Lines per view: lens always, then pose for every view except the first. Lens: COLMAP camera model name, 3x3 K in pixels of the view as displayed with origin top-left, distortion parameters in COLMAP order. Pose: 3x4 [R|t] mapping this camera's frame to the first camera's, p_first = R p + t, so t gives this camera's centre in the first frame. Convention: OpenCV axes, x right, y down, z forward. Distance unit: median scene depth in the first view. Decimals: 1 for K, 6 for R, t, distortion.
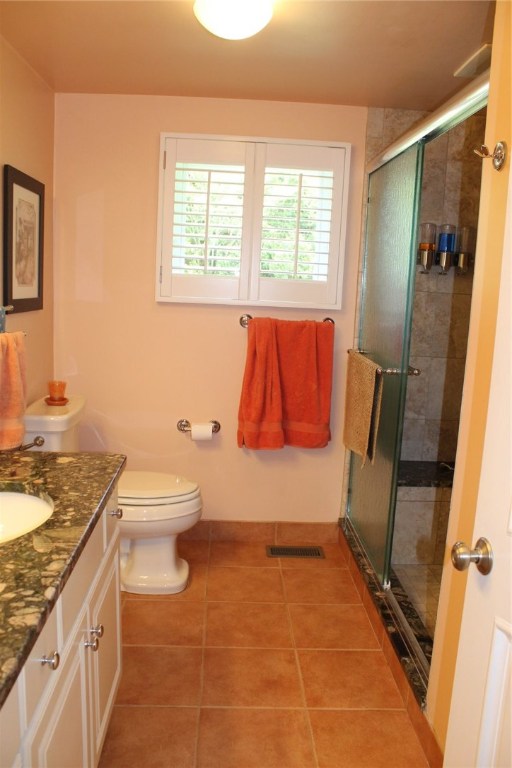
lens RADIAL K [[637.1, 0, 257.7], [0, 637.1, 397.6], [0, 0, 1]] dist [-0.168898, 0.157007]
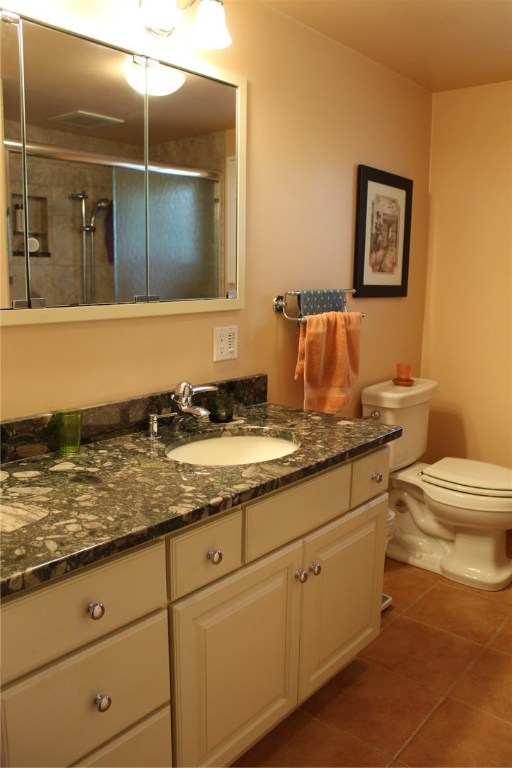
lens RADIAL K [[637.1, 0, 257.7], [0, 637.1, 397.6], [0, 0, 1]] dist [-0.168898, 0.157007]
pose [[0.734303, 0.100965, -0.671272, 0.289862], [-0.106654, 0.993755, 0.032801, 0.030459], [0.670391, 0.047508, 0.740485, 0.052710]]
